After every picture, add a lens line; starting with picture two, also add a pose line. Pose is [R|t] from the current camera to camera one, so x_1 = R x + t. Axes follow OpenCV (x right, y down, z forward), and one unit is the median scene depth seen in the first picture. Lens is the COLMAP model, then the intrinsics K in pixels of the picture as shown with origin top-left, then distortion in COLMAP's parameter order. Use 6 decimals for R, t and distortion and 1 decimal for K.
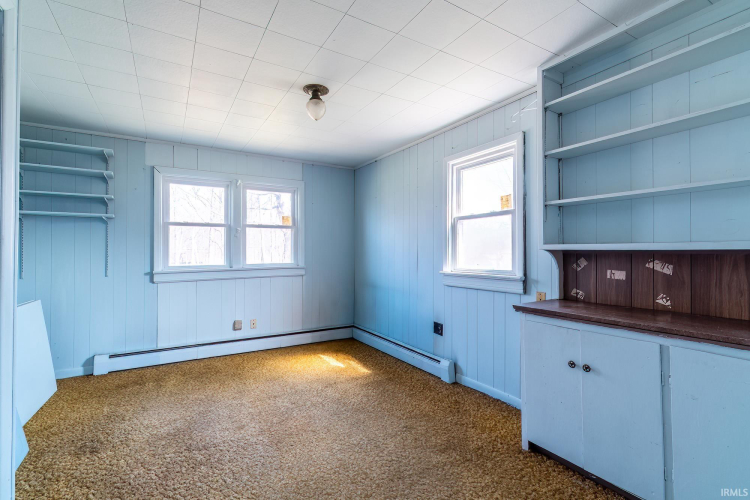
lens RADIAL K [[333.4, 0, 361.9], [0, 333.4, 254.2], [0, 0, 1]] dist [0.000589, 0.000004]
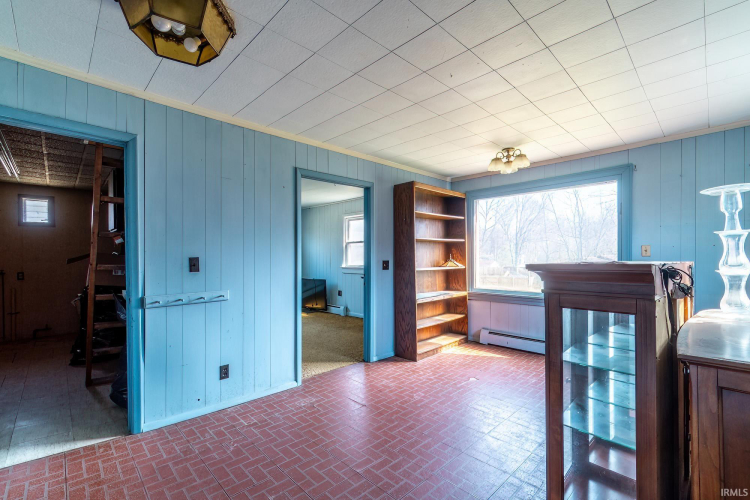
lens RADIAL K [[333.4, 0, 361.9], [0, 333.4, 254.2], [0, 0, 1]] dist [0.000589, 0.000004]
pose [[0.972931, -0.000120, 0.231095, -0.185455], [0.002413, 0.999951, -0.009638, -0.012334], [-0.231083, 0.009934, 0.972883, -1.618474]]
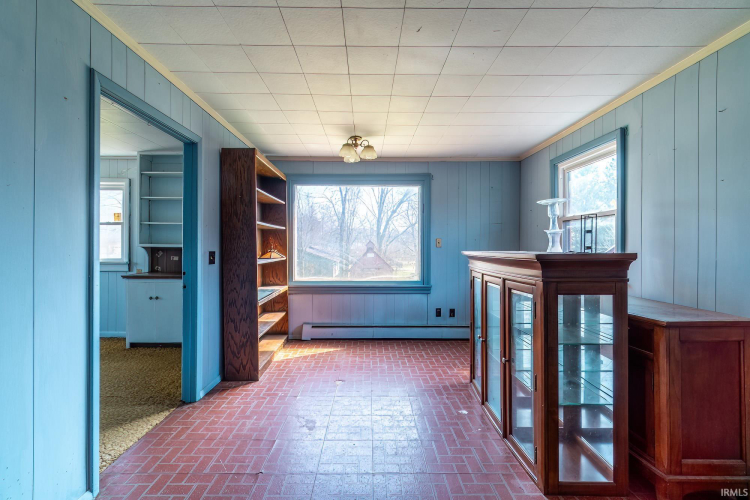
lens RADIAL K [[330.6, 0, 373.2], [0, 330.6, 245.7], [0, 0, 1]] dist [-0.000829, -0.000371]
pose [[0.485680, 0.005431, 0.874120, -0.451804], [-0.001906, 0.999985, -0.005154, -0.011421], [-0.874134, 0.000837, 0.485683, -1.064166]]
